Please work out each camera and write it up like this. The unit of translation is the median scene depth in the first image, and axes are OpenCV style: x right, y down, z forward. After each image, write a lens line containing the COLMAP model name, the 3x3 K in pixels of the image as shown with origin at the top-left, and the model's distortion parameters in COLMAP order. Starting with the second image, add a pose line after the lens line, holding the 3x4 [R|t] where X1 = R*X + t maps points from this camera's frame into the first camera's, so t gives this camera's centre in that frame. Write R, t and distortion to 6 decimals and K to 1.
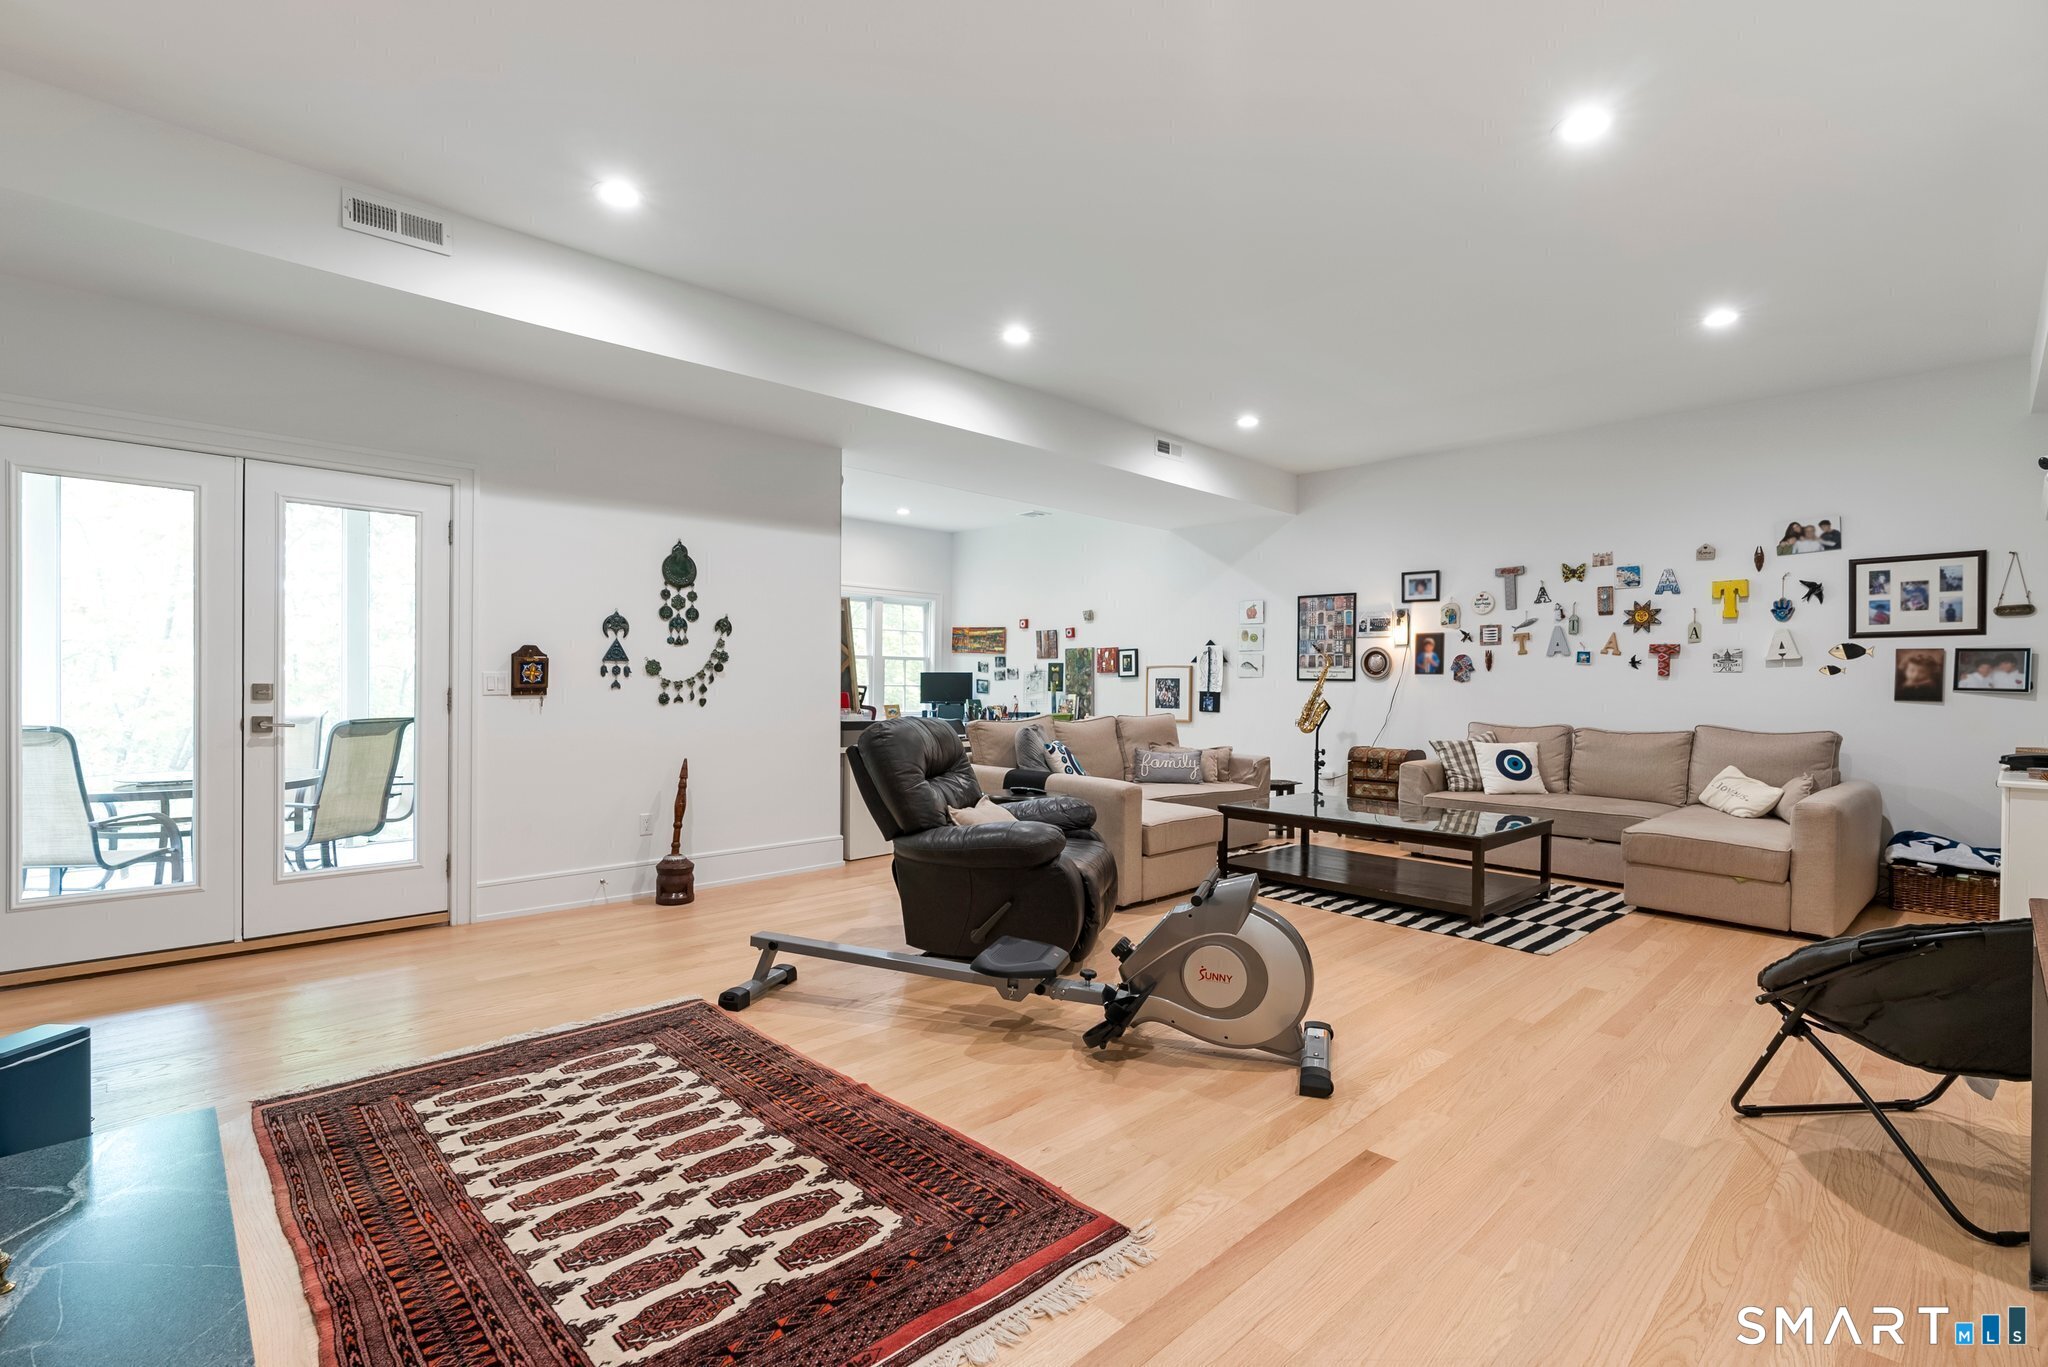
lens RADIAL K [[936.3, 0, 1019.8], [0, 936.3, 686.6], [0, 0, 1]] dist [-0.001438, -0.001068]
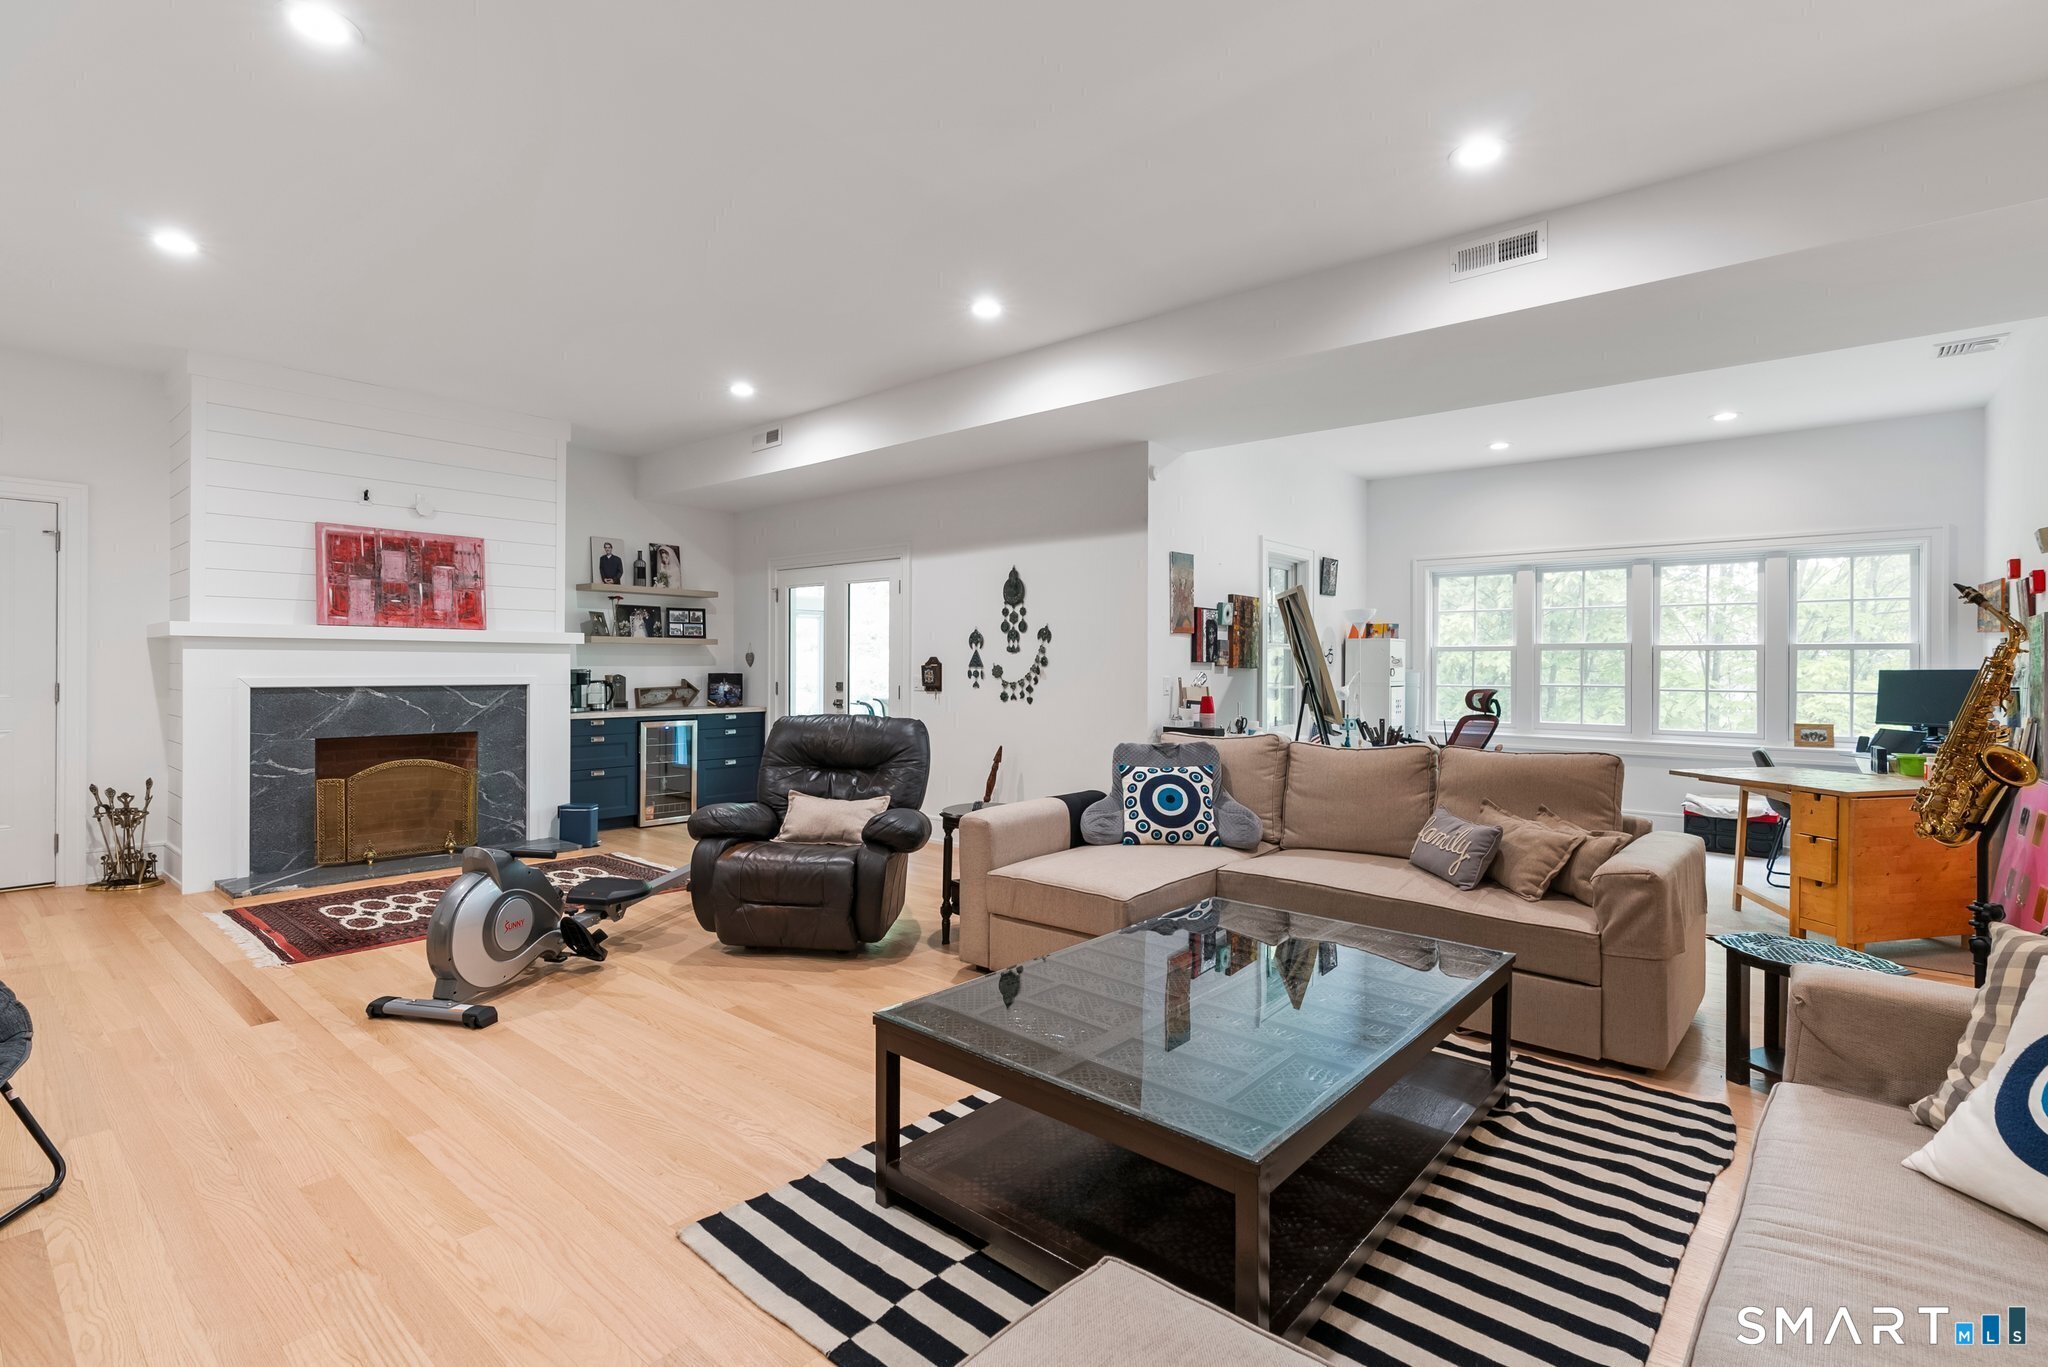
lens RADIAL K [[936.3, 0, 1018.9], [0, 936.3, 670.3], [0, 0, 1]] dist [-0.001438, -0.001068]
pose [[0.103190, -0.007029, -0.994637, 0.848723], [-0.009392, 0.999924, -0.008041, -0.011627], [0.994617, 0.010172, 0.103116, 0.881501]]
